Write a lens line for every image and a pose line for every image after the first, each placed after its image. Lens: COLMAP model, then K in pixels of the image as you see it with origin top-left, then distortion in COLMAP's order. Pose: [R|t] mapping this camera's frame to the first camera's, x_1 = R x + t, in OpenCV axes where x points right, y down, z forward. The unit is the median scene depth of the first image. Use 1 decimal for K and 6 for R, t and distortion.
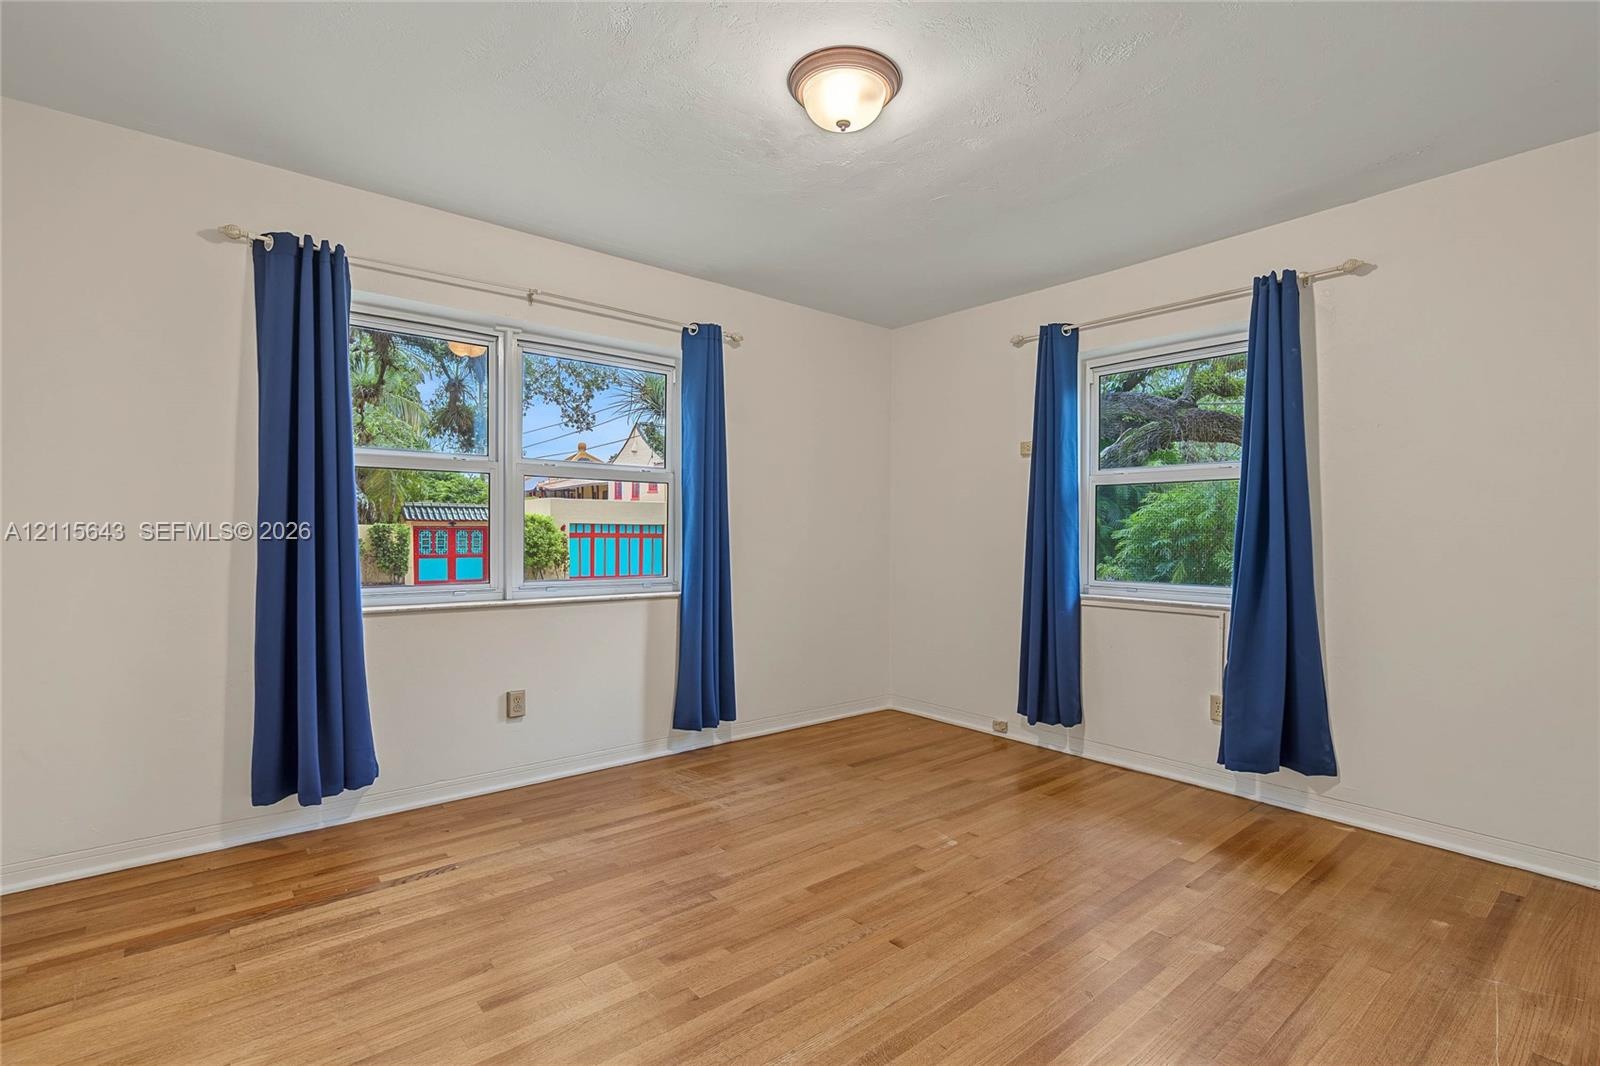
lens RADIAL K [[732.9, 0, 802.5], [0, 732.9, 532.0], [0, 0, 1]] dist [-0.003155, 0.000109]
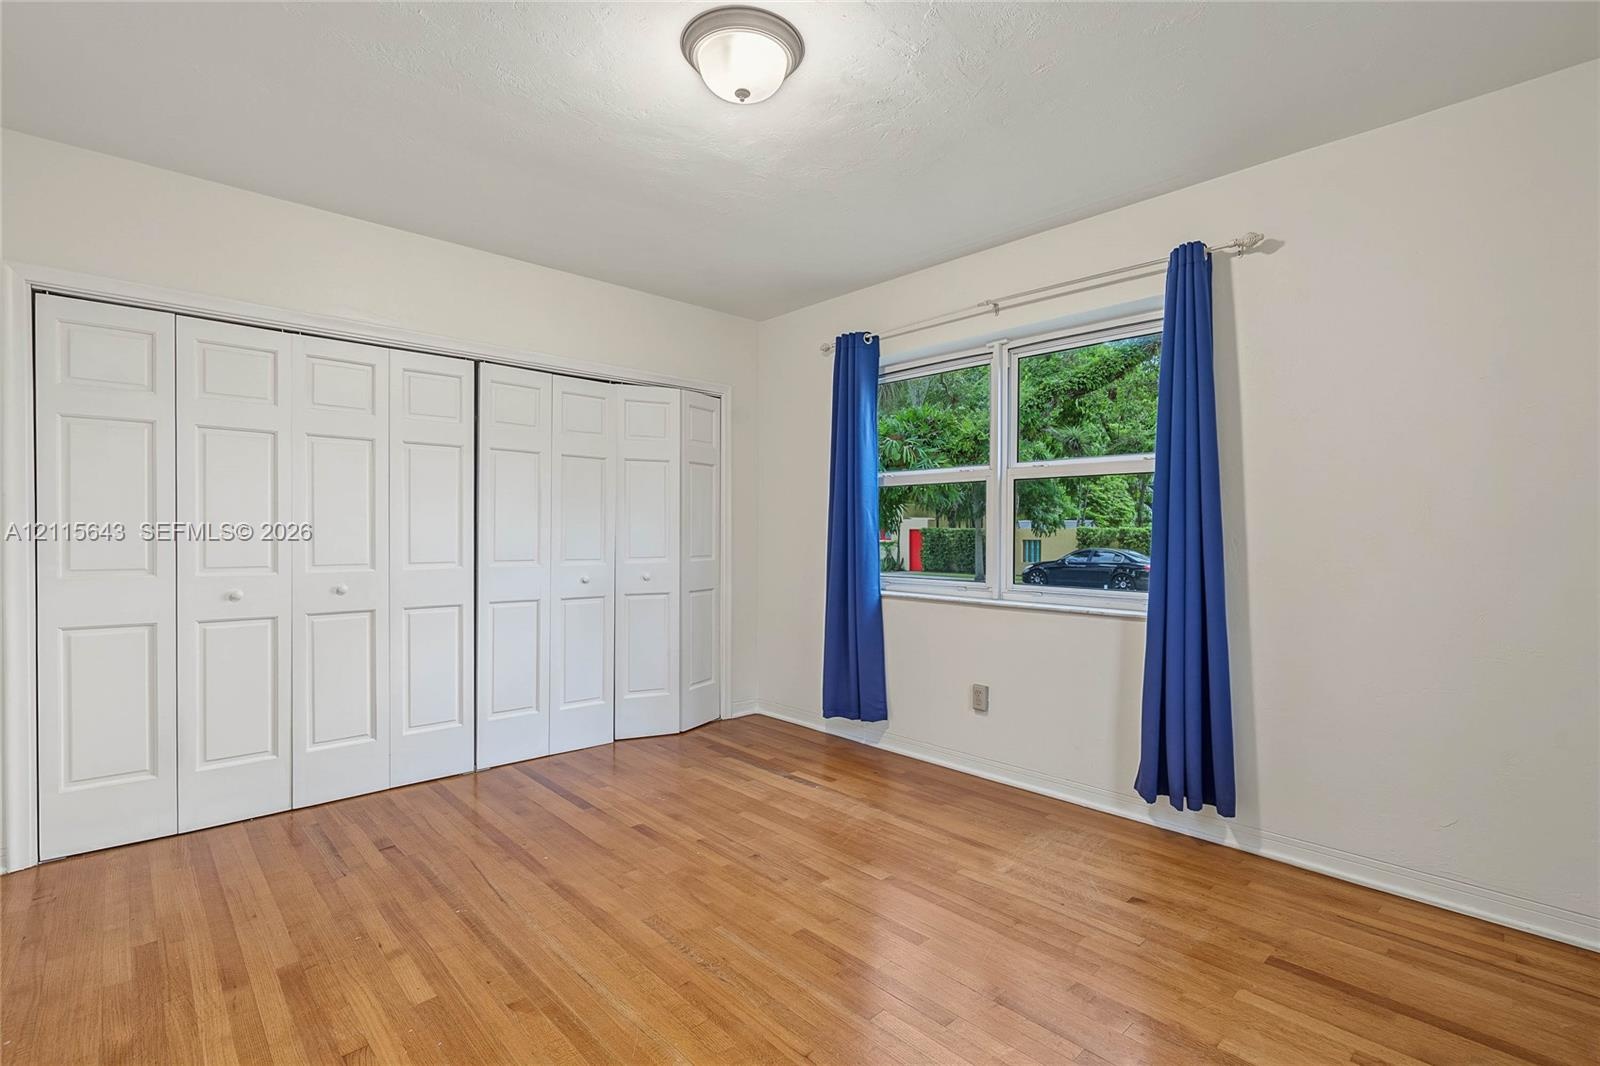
lens RADIAL K [[732.9, 0, 798.4], [0, 732.9, 534.8], [0, 0, 1]] dist [-0.003155, 0.000109]
pose [[0.061488, 0.000336, -0.998108, 0.747238], [0.002891, 0.999996, 0.000515, -0.002760], [0.998104, -0.002917, 0.061487, 0.769568]]
